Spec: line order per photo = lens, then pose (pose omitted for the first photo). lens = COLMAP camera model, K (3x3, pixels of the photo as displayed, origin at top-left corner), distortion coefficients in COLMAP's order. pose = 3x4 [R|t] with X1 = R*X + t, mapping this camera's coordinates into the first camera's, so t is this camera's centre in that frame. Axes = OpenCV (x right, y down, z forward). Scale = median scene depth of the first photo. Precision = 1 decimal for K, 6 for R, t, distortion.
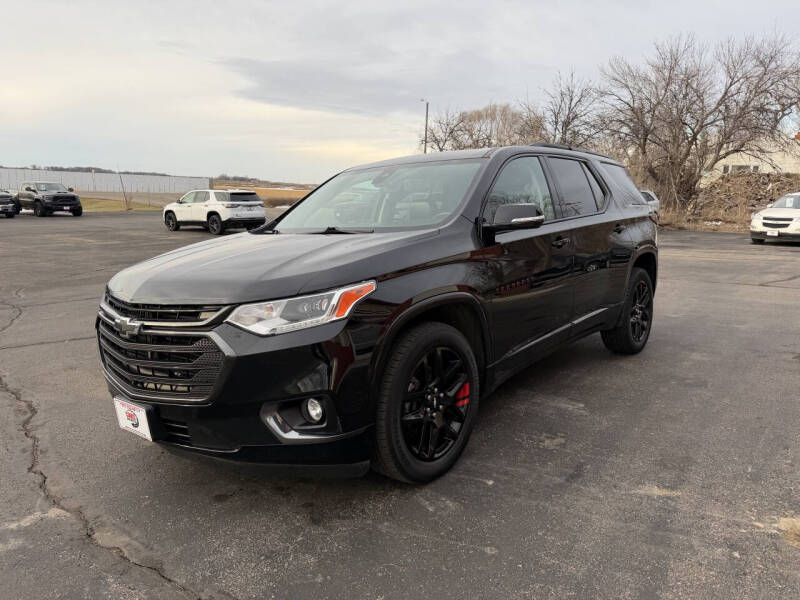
lens RADIAL K [[567.8, 0, 400.0], [0, 567.8, 300.0], [0, 0, 1]] dist [0.006156, -0.010064]
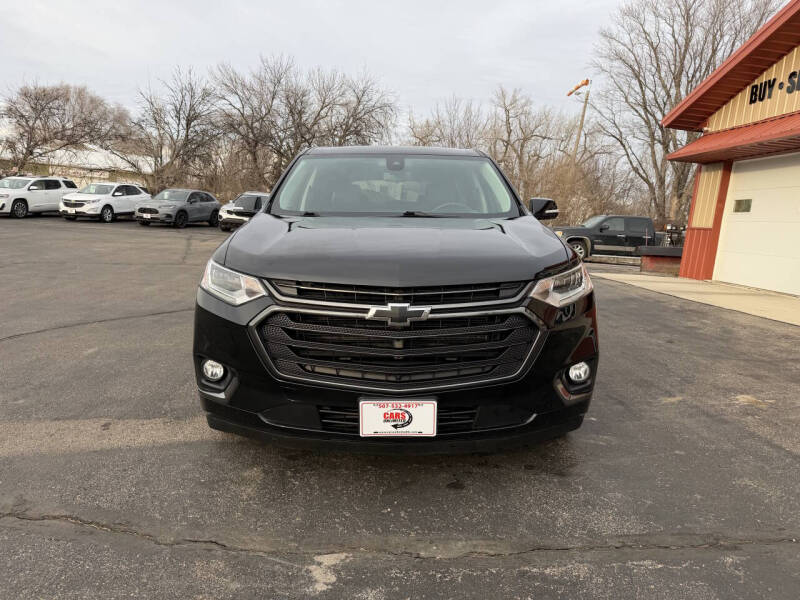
lens RADIAL K [[558.8, 0, 403.4], [0, 558.8, 301.9], [0, 0, 1]] dist [0.031326, -0.043845]
pose [[0.756048, -0.059262, 0.651828, -0.898006], [0.057313, 0.998061, 0.024263, 0.007335], [-0.652002, 0.019014, 0.757979, 0.302763]]
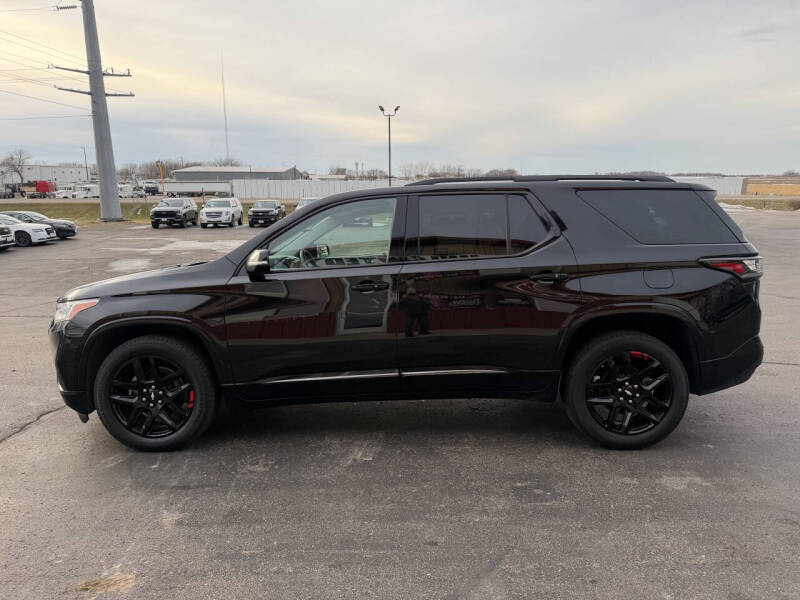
lens RADIAL K [[558.8, 0, 403.4], [0, 558.8, 301.9], [0, 0, 1]] dist [0.031326, -0.043845]
pose [[0.630305, 0.121502, -0.766781, 1.368543], [-0.119195, 0.991112, 0.059069, -0.184318], [0.767143, 0.054165, 0.639185, 0.556126]]
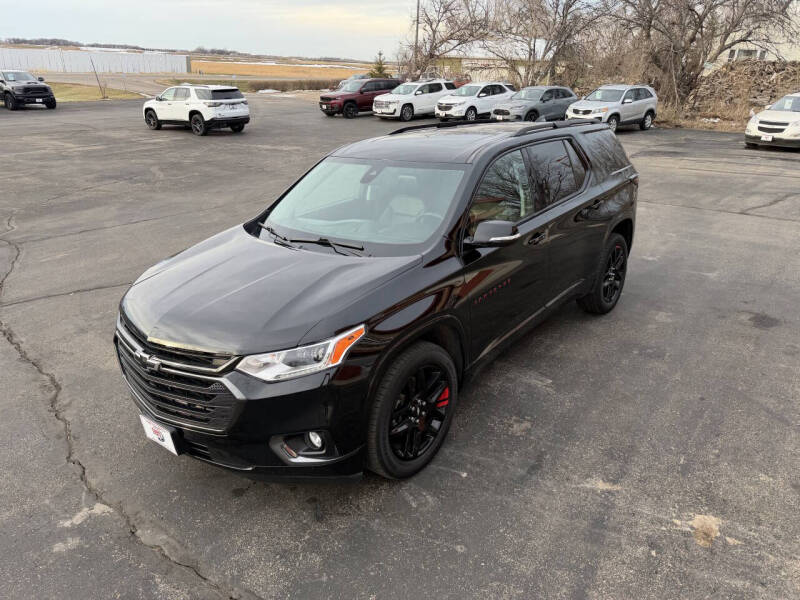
lens RADIAL K [[564.8, 0, 402.7], [0, 564.8, 301.8], [0, 0, 1]] dist [0.028633, -0.039376]
pose [[0.999806, -0.006998, 0.018425, 0.009682], [0.003112, 0.979172, 0.203010, -0.259152], [-0.019462, -0.202913, 0.979003, -0.082958]]
